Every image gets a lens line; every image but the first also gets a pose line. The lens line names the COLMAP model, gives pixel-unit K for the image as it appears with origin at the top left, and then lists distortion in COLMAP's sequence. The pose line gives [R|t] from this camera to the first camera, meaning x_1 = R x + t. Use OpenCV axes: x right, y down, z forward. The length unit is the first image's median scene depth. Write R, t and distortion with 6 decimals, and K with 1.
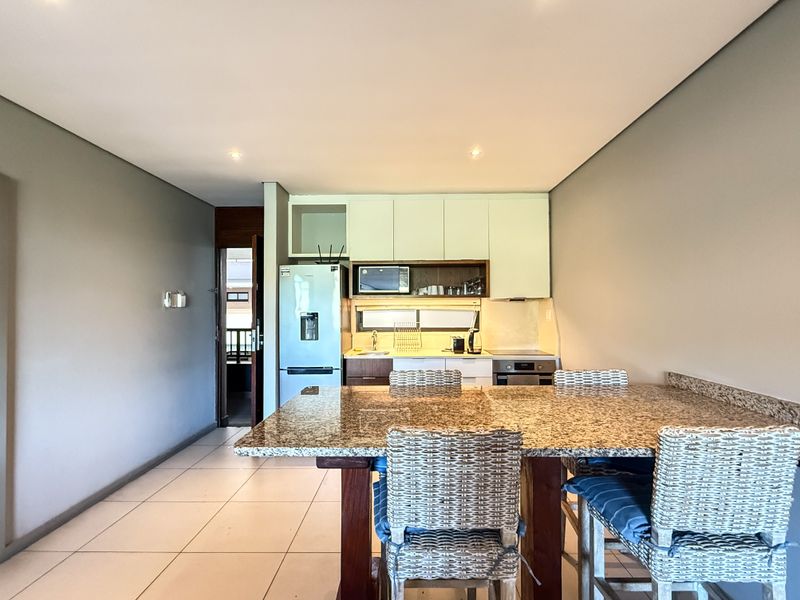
lens RADIAL K [[415.6, 0, 400.0], [0, 415.6, 300.0], [0, 0, 1]] dist [-0.000062, -0.000374]
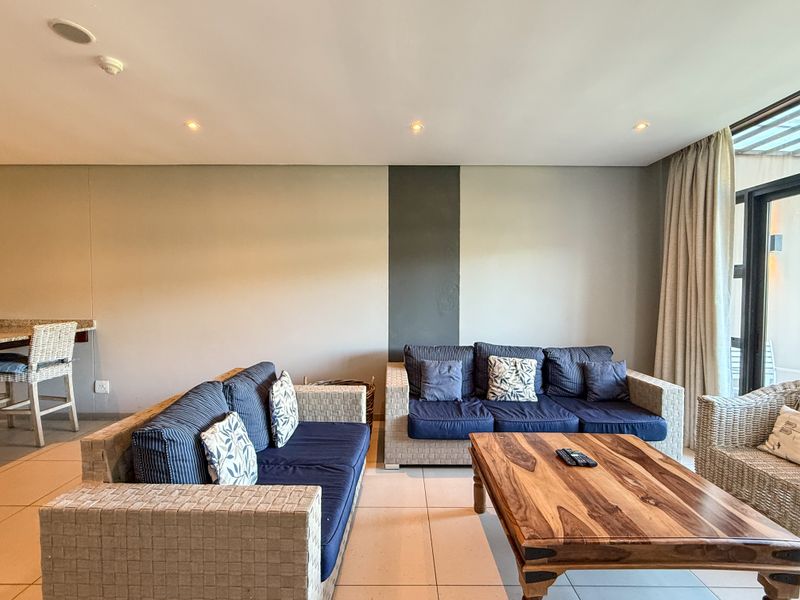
lens RADIAL K [[381.2, 0, 400.0], [0, 381.2, 300.0], [0, 0, 1]] dist [0.000330, 0.000338]
pose [[-0.021179, -0.025253, 0.999457, -0.574063], [-0.017264, 0.999541, 0.024889, 0.008395], [-0.999627, -0.016728, -0.021605, -0.403125]]
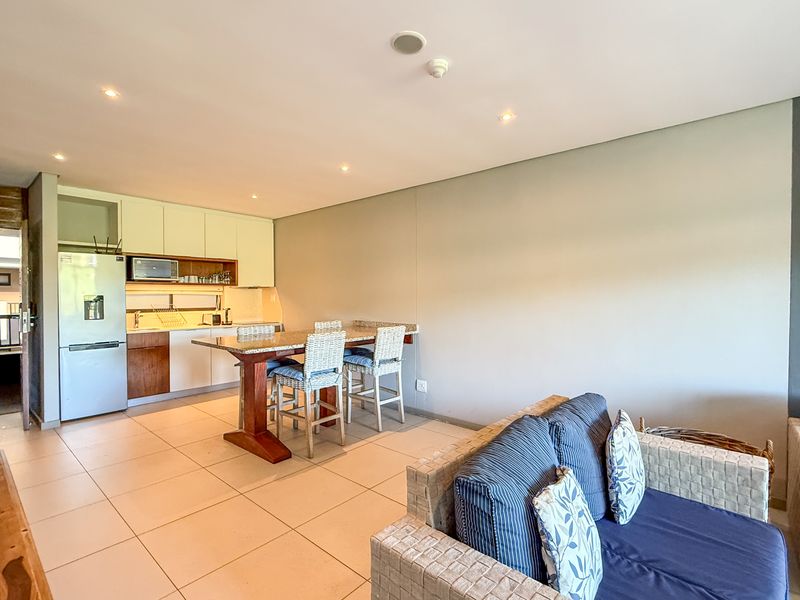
lens RADIAL K [[393.0, 0, 400.0], [0, 393.0, 300.0], [0, 0, 1]] dist [0.000115, -0.000164]
pose [[0.640799, -0.004086, 0.767698, -0.478599], [-0.017141, 0.999660, 0.019628, 0.006544], [-0.767518, -0.025737, 0.640511, -0.324312]]
